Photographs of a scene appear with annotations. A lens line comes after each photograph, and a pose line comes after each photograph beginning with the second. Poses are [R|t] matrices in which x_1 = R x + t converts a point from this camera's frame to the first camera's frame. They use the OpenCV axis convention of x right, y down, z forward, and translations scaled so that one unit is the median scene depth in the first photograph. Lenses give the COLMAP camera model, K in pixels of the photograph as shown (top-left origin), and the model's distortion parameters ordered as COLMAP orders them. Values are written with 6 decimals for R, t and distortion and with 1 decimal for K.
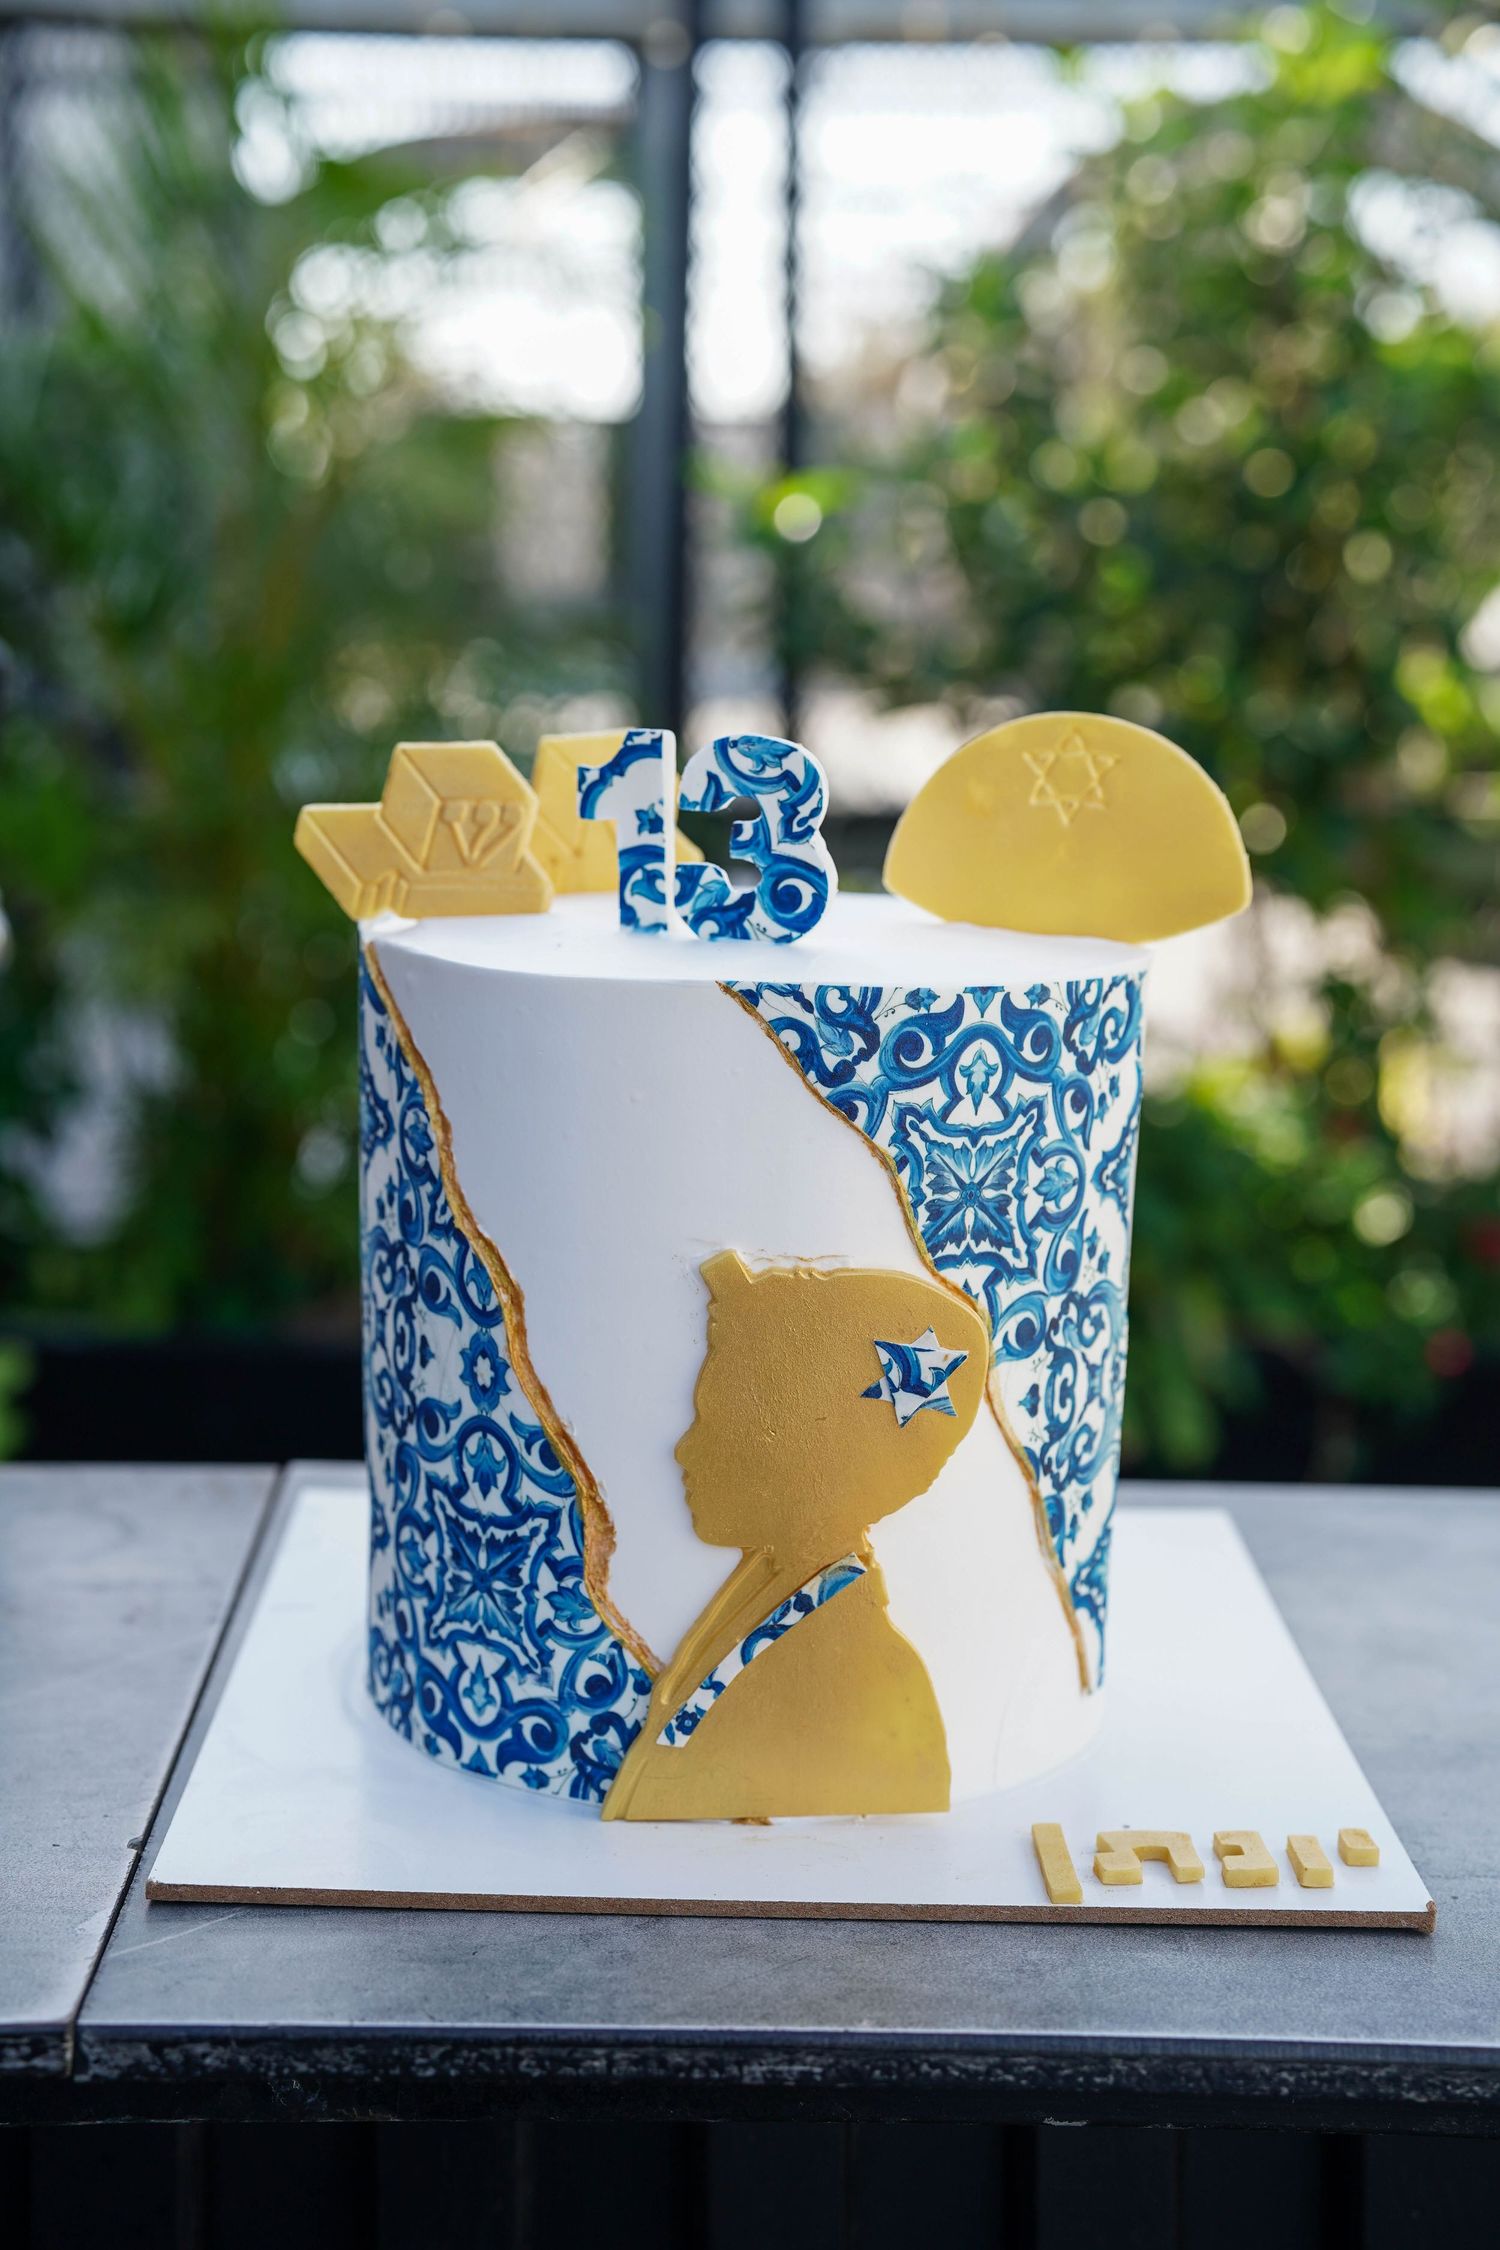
lens RADIAL K [[3127.1, 0, 750.0], [0, 3127.1, 1125.0], [0, 0, 1]] dist [-0.034386, 0.595211]
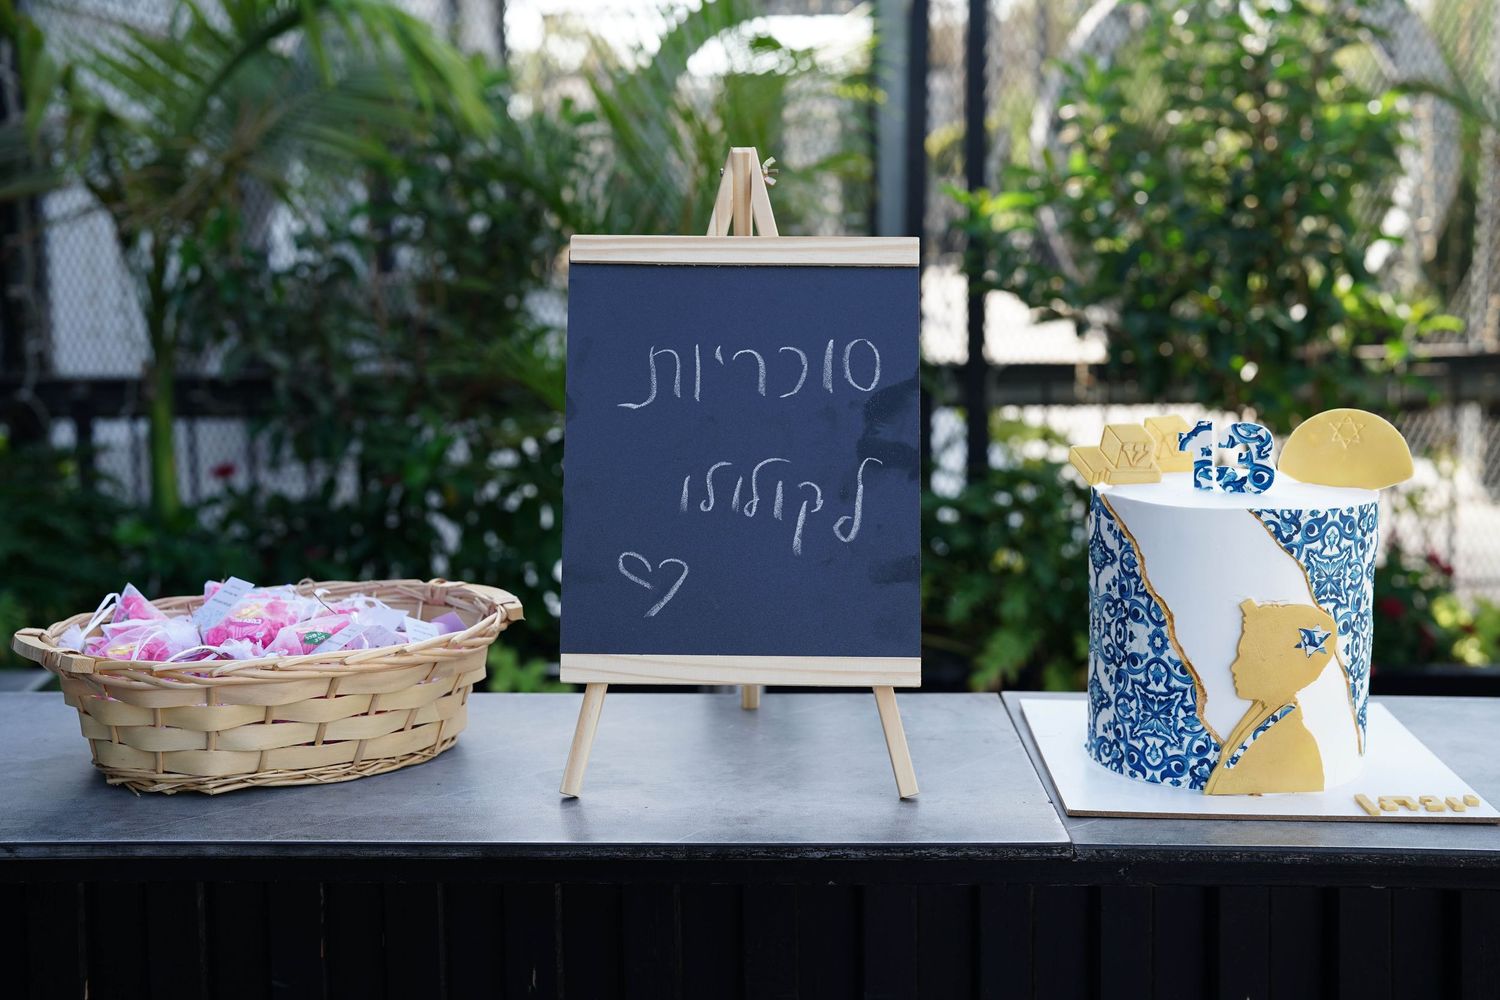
lens RADIAL K [[2084.7, 0, 769.3], [0, 2084.7, 501.7], [0, 0, 1]] dist [-0.034386, 0.595211]
pose [[0.999365, -0.018004, -0.030747, -0.385386], [0.017353, 0.999622, -0.021305, -0.017171], [0.031119, 0.020758, 0.999300, -0.959144]]
